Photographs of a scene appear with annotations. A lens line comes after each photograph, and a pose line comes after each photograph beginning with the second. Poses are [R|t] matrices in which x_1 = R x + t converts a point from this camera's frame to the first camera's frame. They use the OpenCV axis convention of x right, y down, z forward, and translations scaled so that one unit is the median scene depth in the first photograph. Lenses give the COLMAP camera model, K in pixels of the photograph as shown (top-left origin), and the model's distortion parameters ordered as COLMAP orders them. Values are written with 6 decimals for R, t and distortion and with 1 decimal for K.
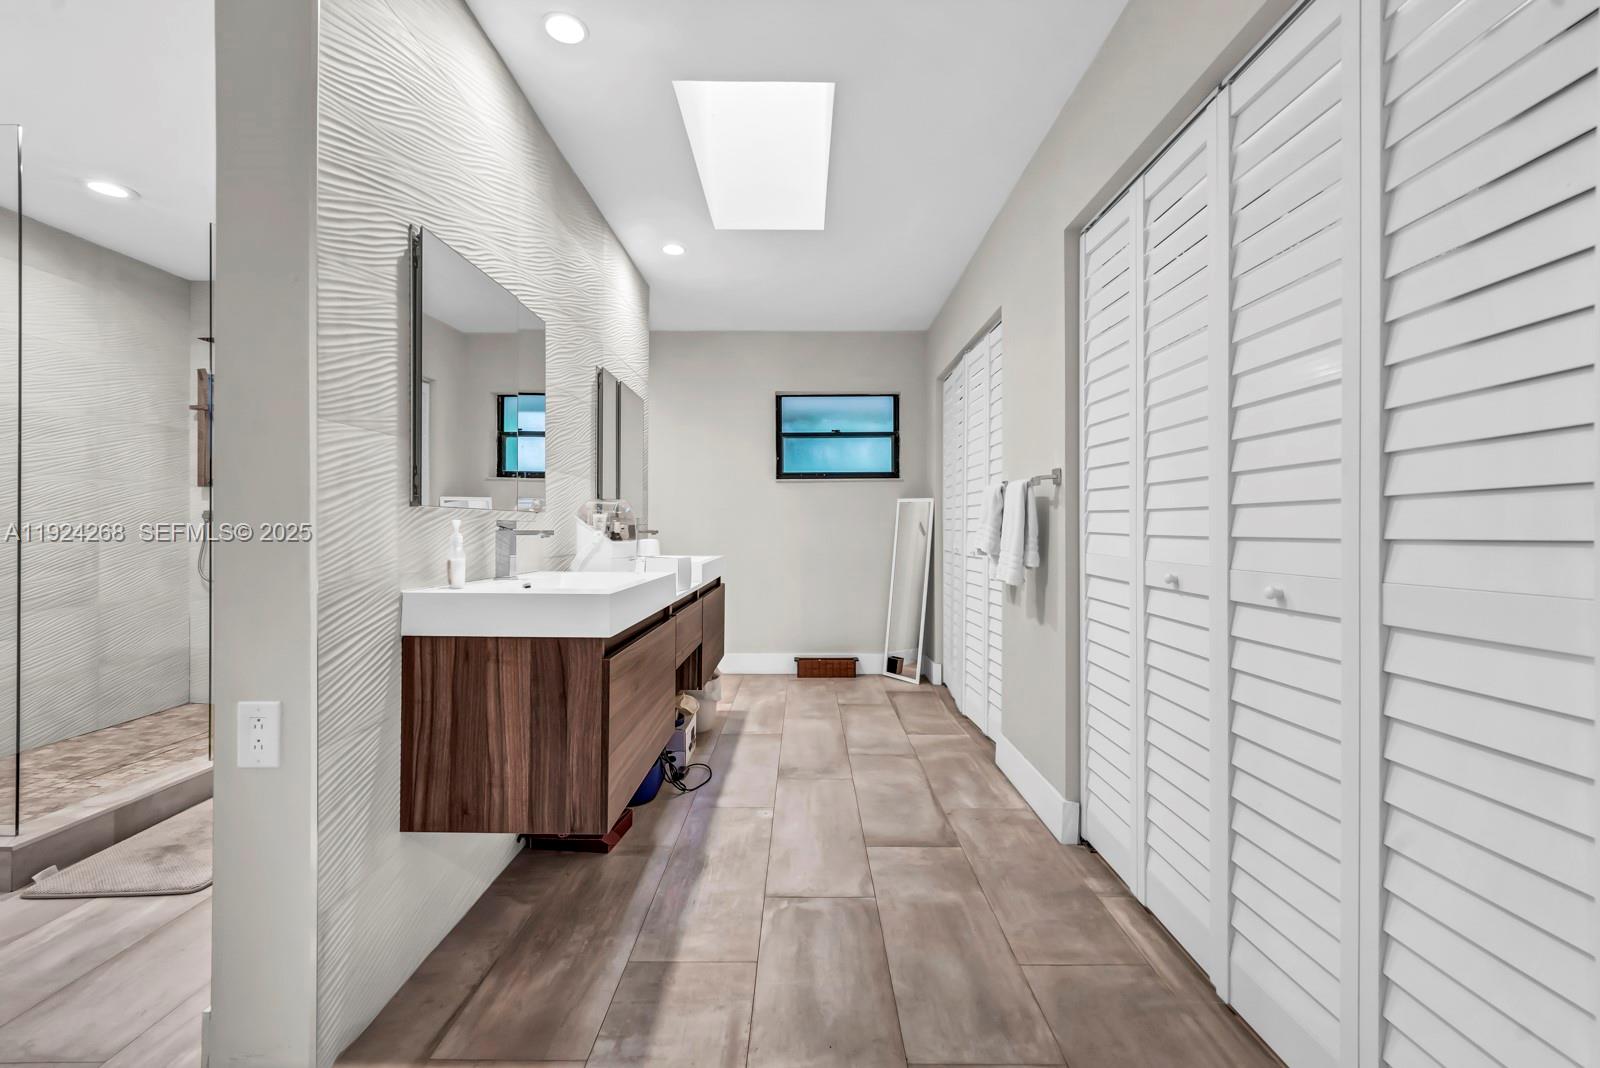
lens RADIAL K [[679.7, 0, 801.4], [0, 679.7, 526.7], [0, 0, 1]] dist [-0.002009, -0.000396]
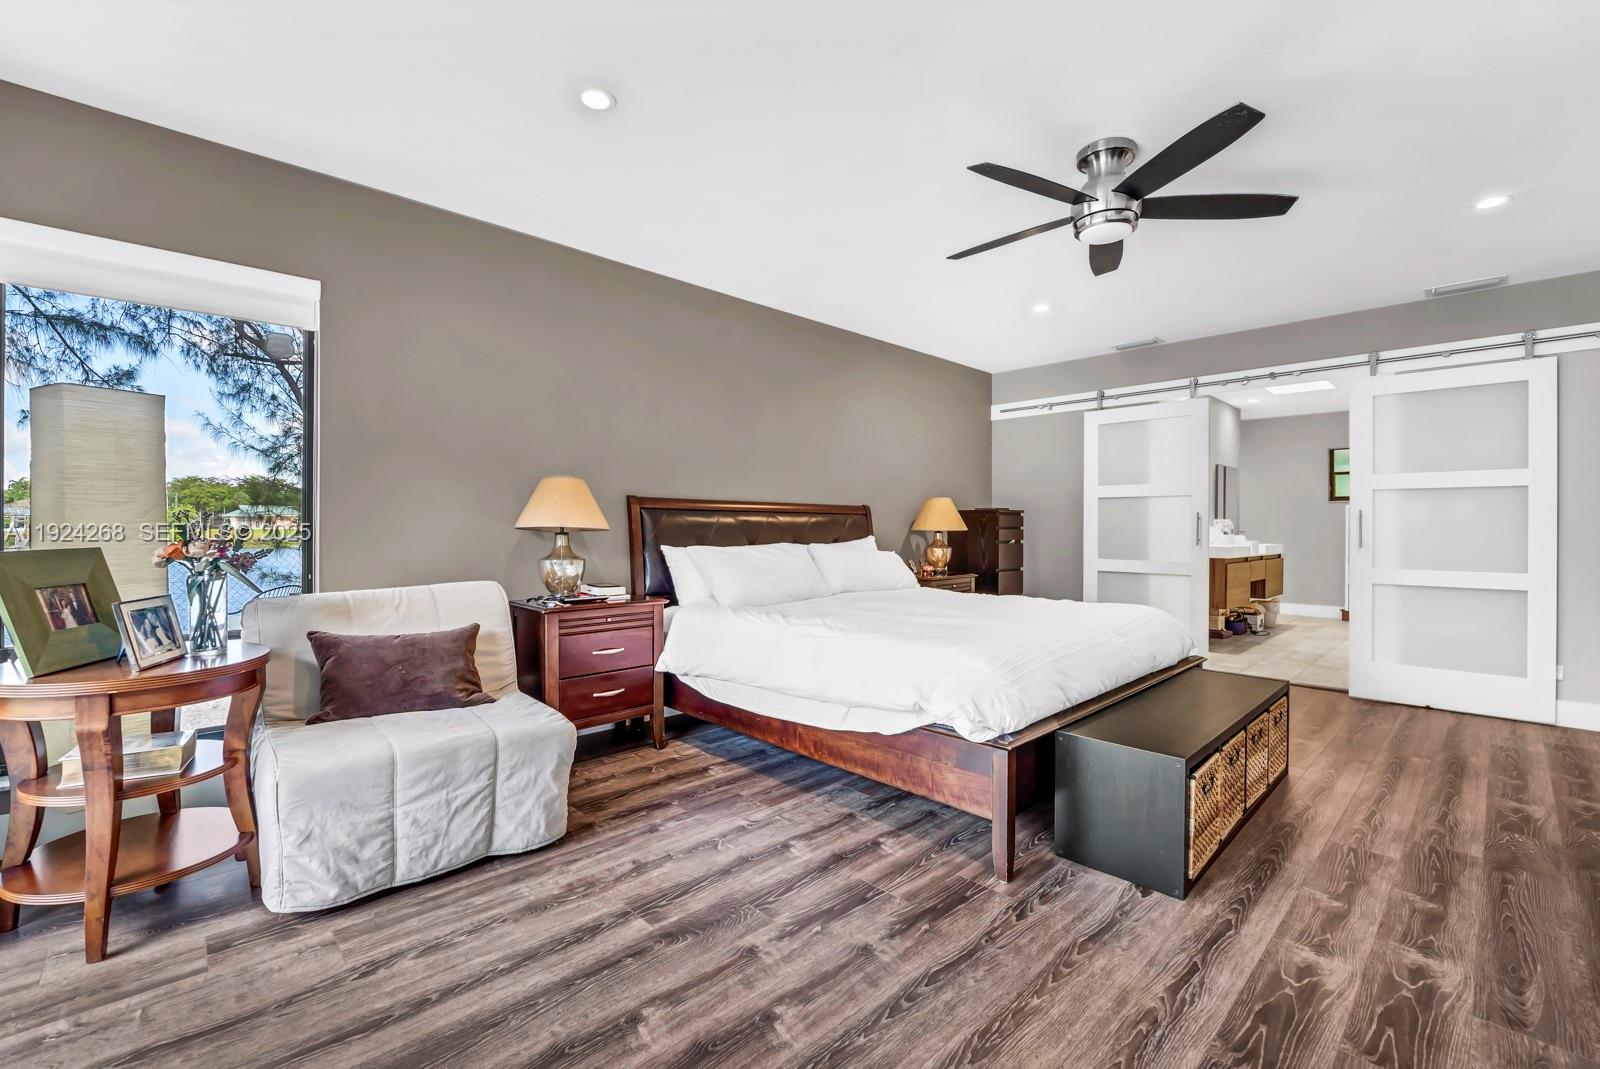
lens RADIAL K [[679.7, 0, 801.4], [0, 679.7, 527.2], [0, 0, 1]] dist [-0.002009, -0.000396]
pose [[0.700629, 0.004427, -0.713512, 0.352587], [-0.003412, 0.999990, 0.002855, -0.005236], [0.713518, 0.000434, 0.700637, -1.567997]]
